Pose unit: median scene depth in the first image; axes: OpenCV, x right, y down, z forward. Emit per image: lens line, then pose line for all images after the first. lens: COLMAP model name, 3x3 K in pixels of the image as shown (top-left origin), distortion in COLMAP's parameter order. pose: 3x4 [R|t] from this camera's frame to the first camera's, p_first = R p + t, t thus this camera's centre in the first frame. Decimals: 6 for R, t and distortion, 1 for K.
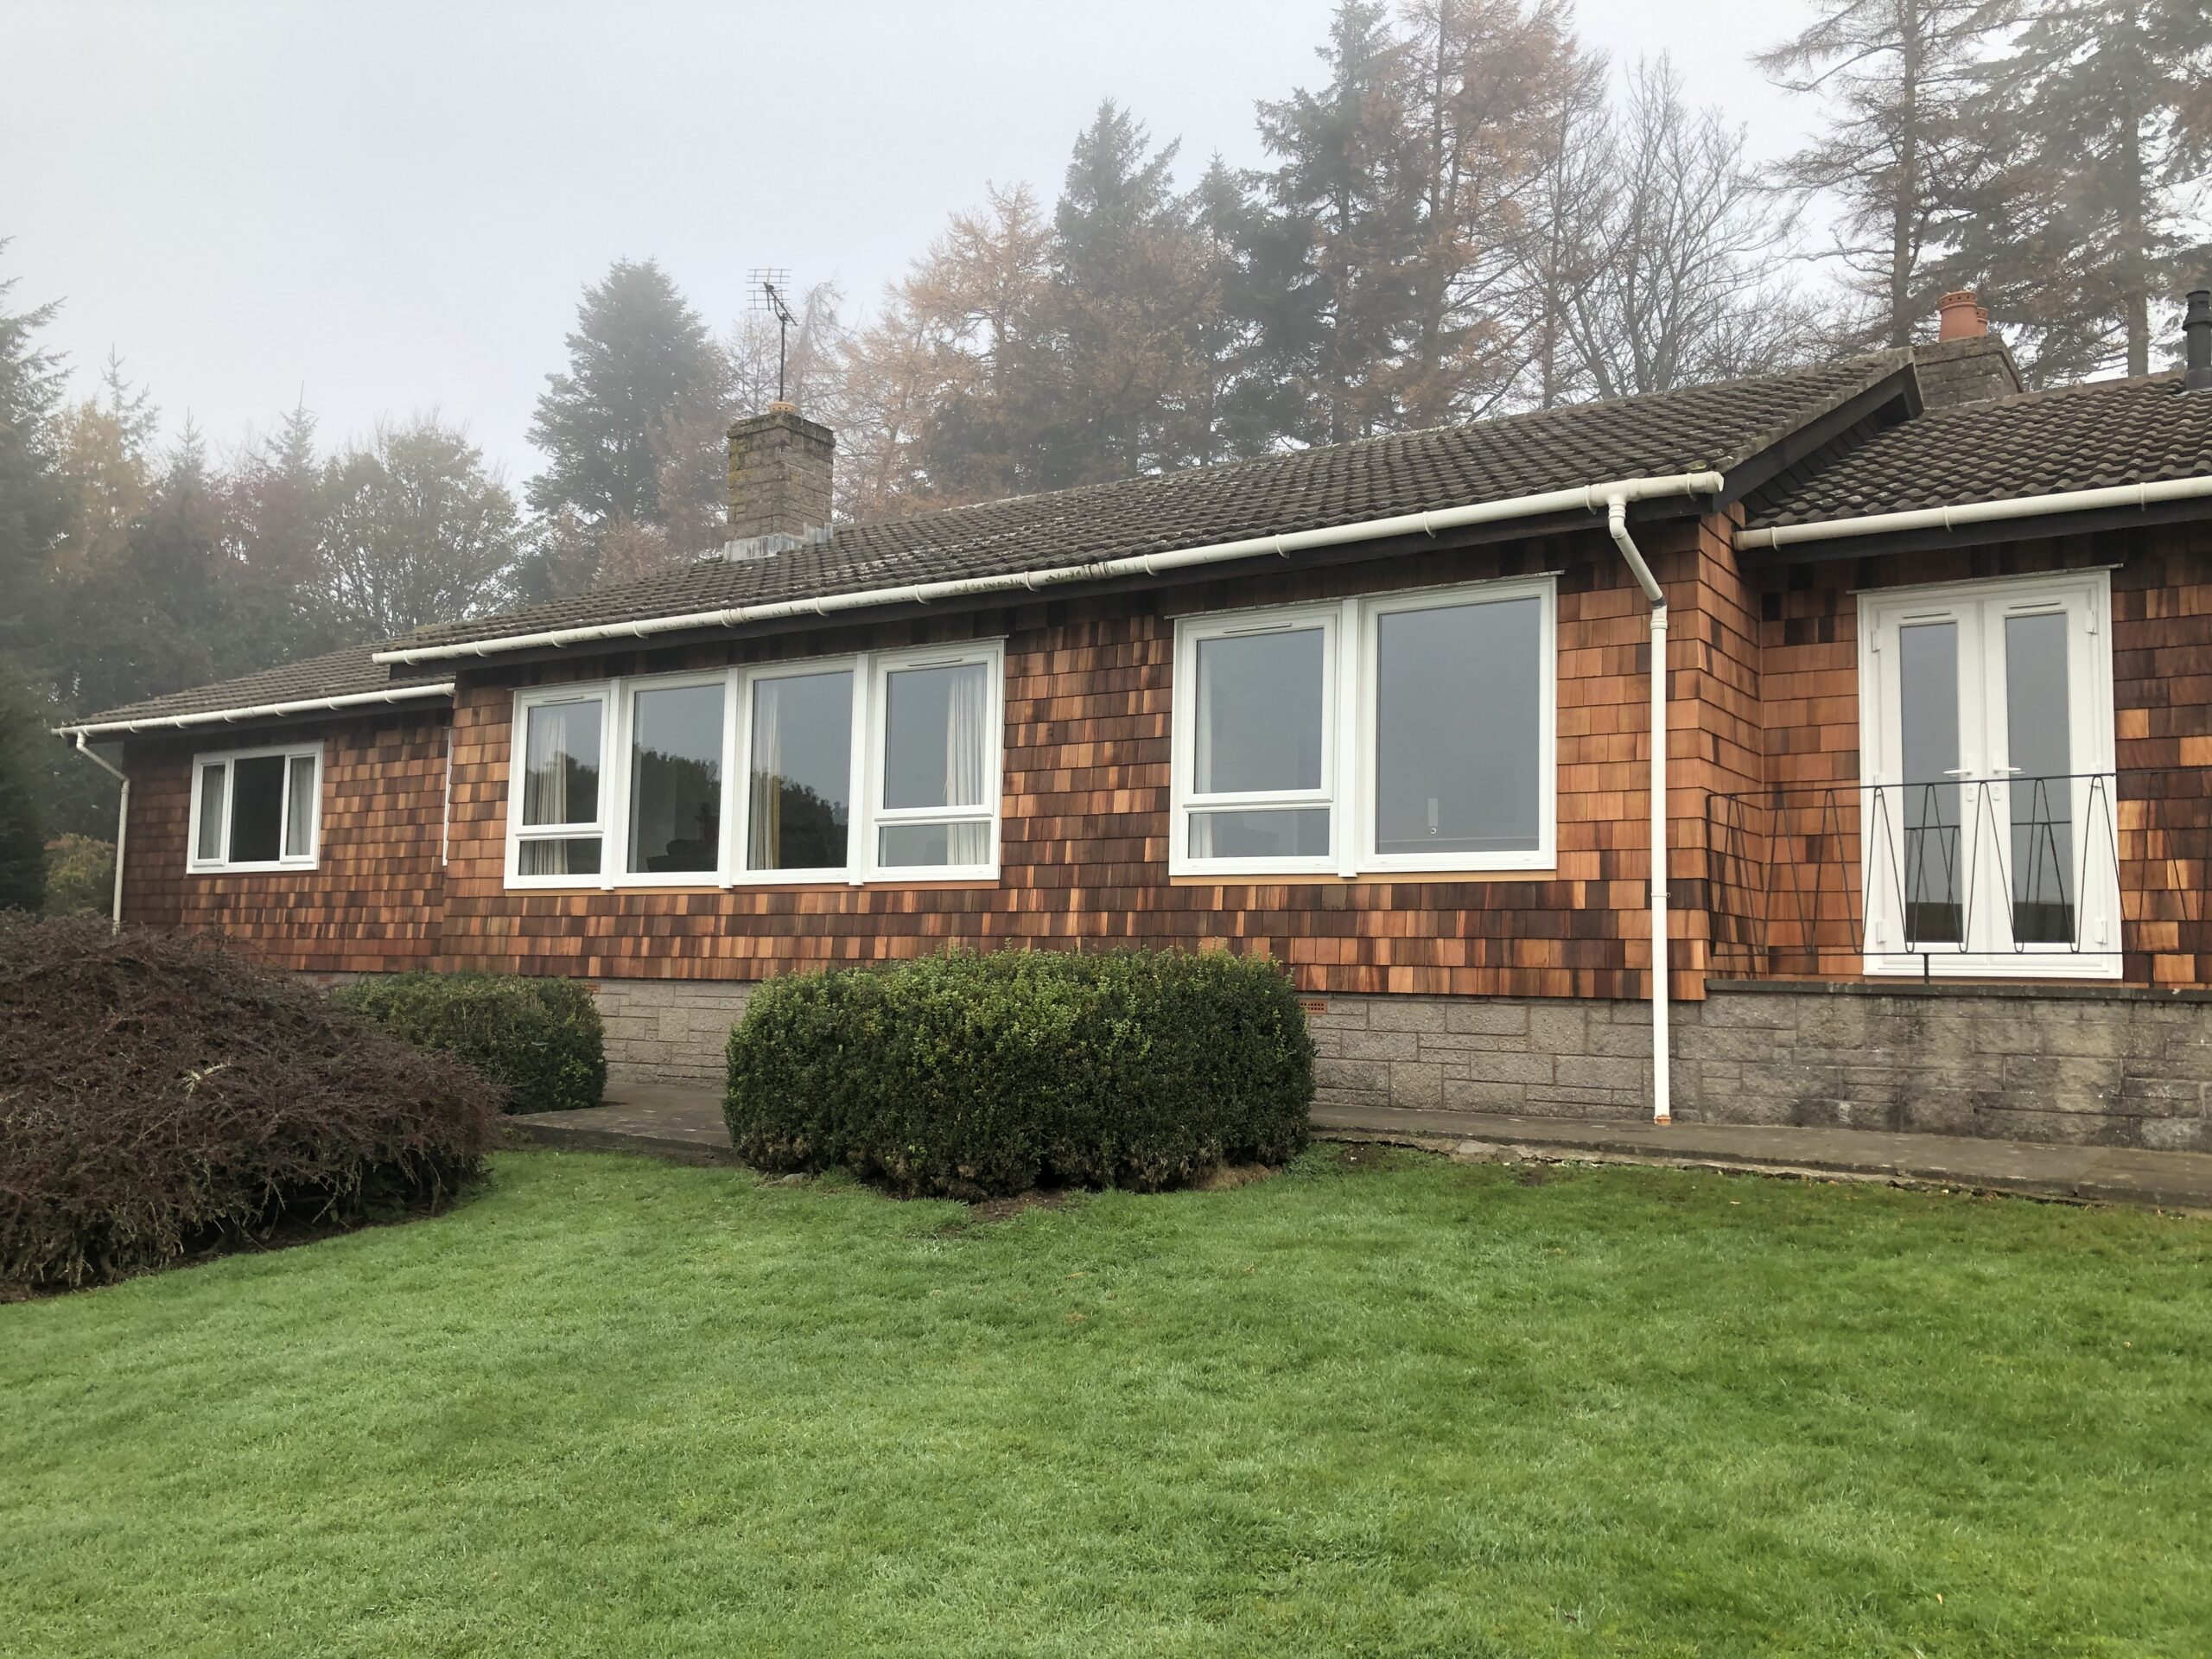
lens RADIAL K [[1786.3, 0, 1106.0], [0, 1786.3, 829.5], [0, 0, 1]] dist [0.008047, 0.002709]
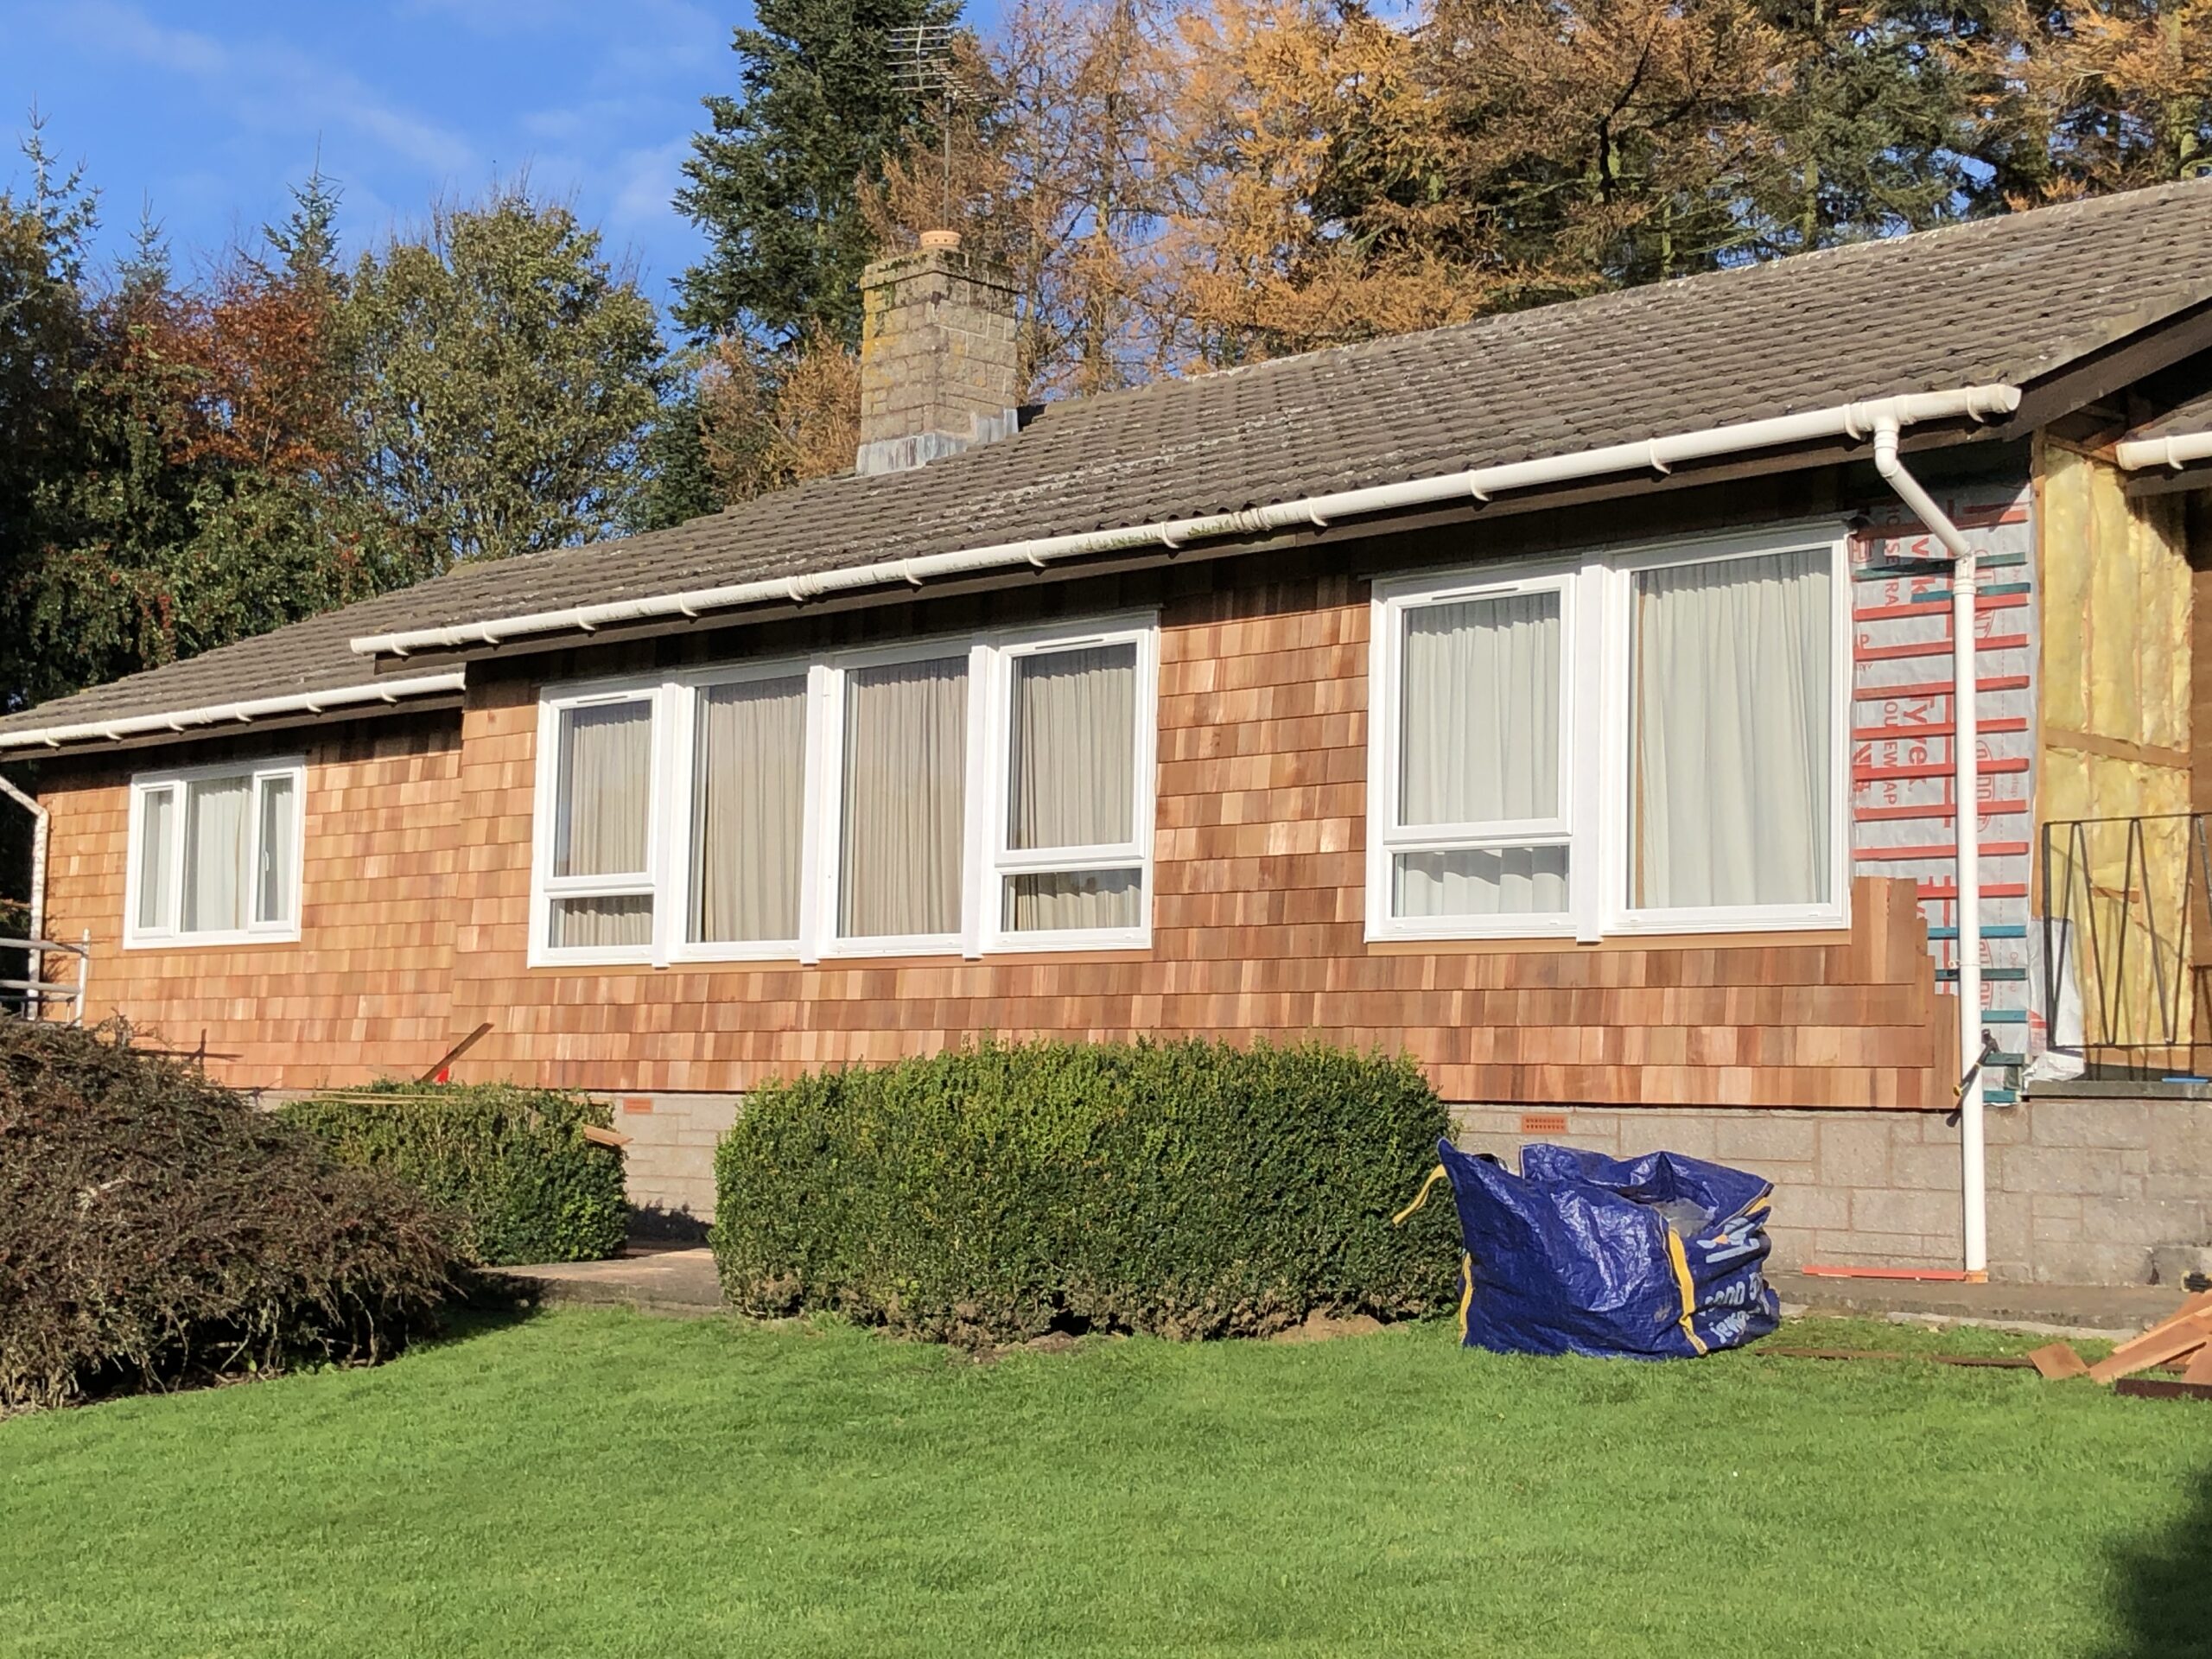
lens RADIAL K [[3366.5, 0, 1106.0], [0, 3366.5, 829.5], [0, 0, 1]] dist [0.098323, -0.075293]
pose [[0.978855, -0.015651, -0.203954, 0.188331], [0.014448, 0.999868, -0.007386, -0.009187], [0.204043, 0.004283, 0.978953, -0.305910]]
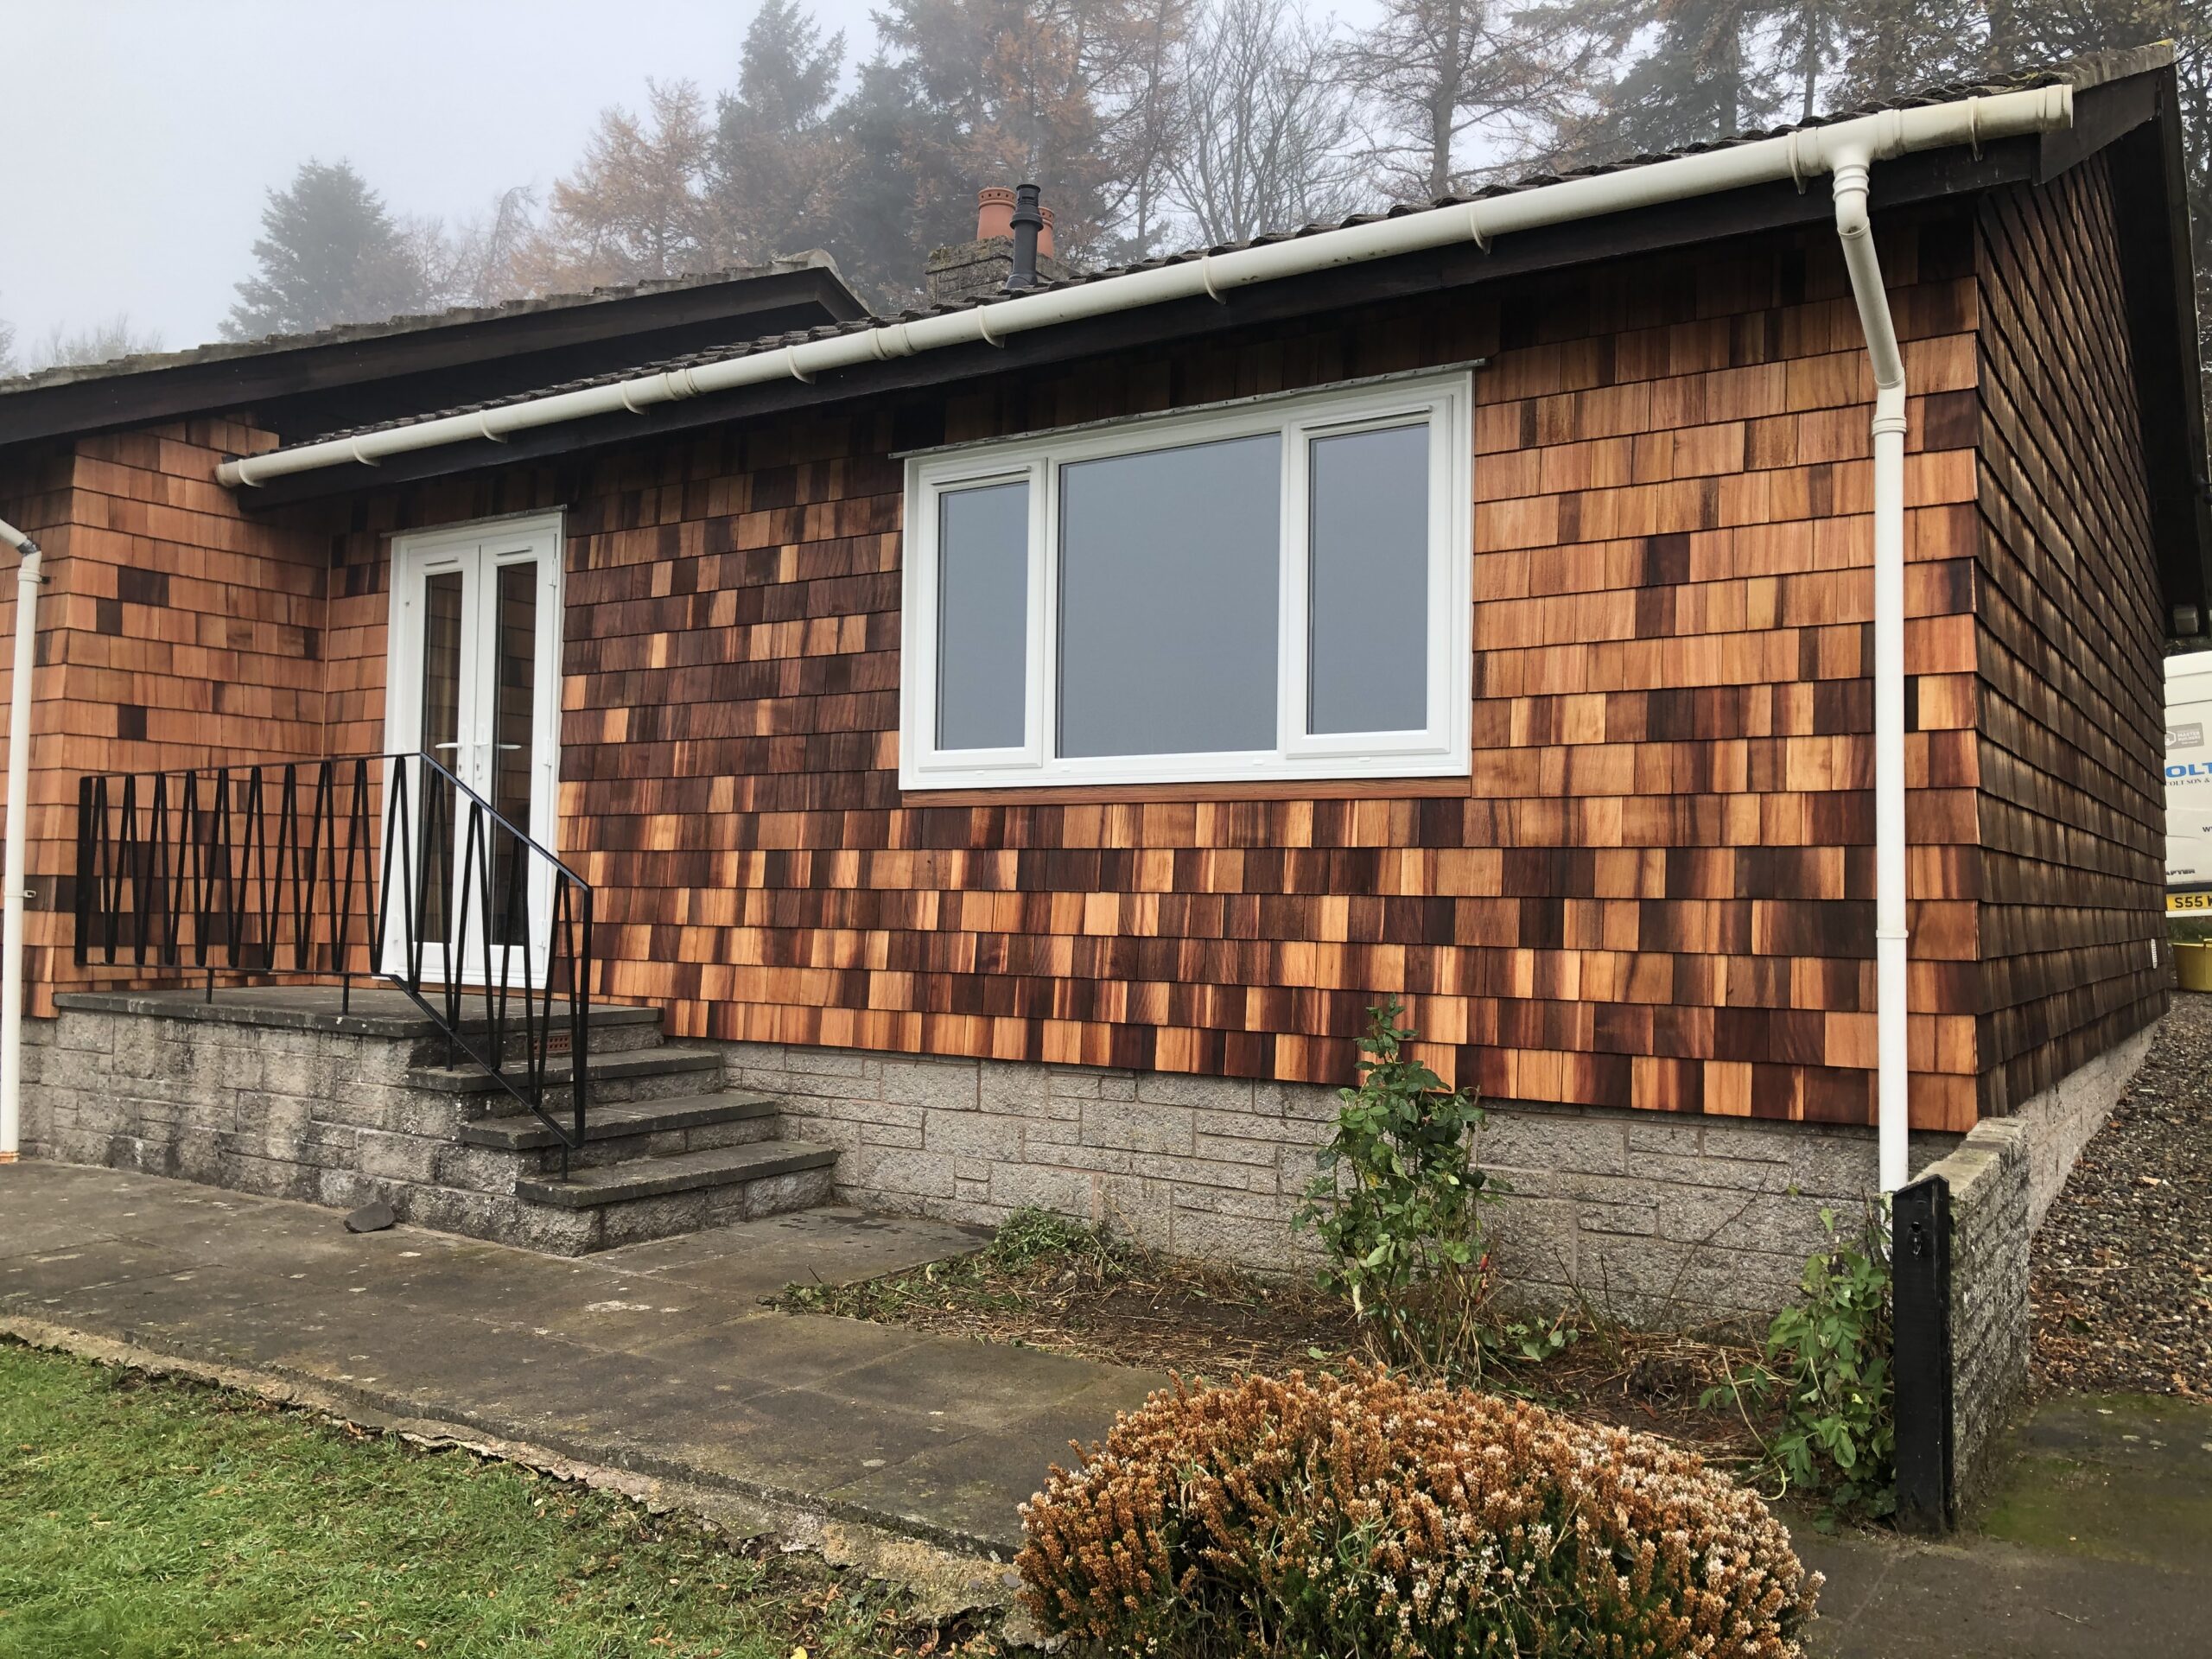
lens RADIAL K [[1828.1, 0, 1106.0], [0, 1828.1, 829.5], [0, 0, 1]] dist [0.037234, -0.005208]
pose [[0.999981, -0.001905, 0.005836, 0.592564], [0.001692, 0.999336, 0.036407, -0.018130], [-0.005901, -0.036397, 0.999320, 0.086941]]
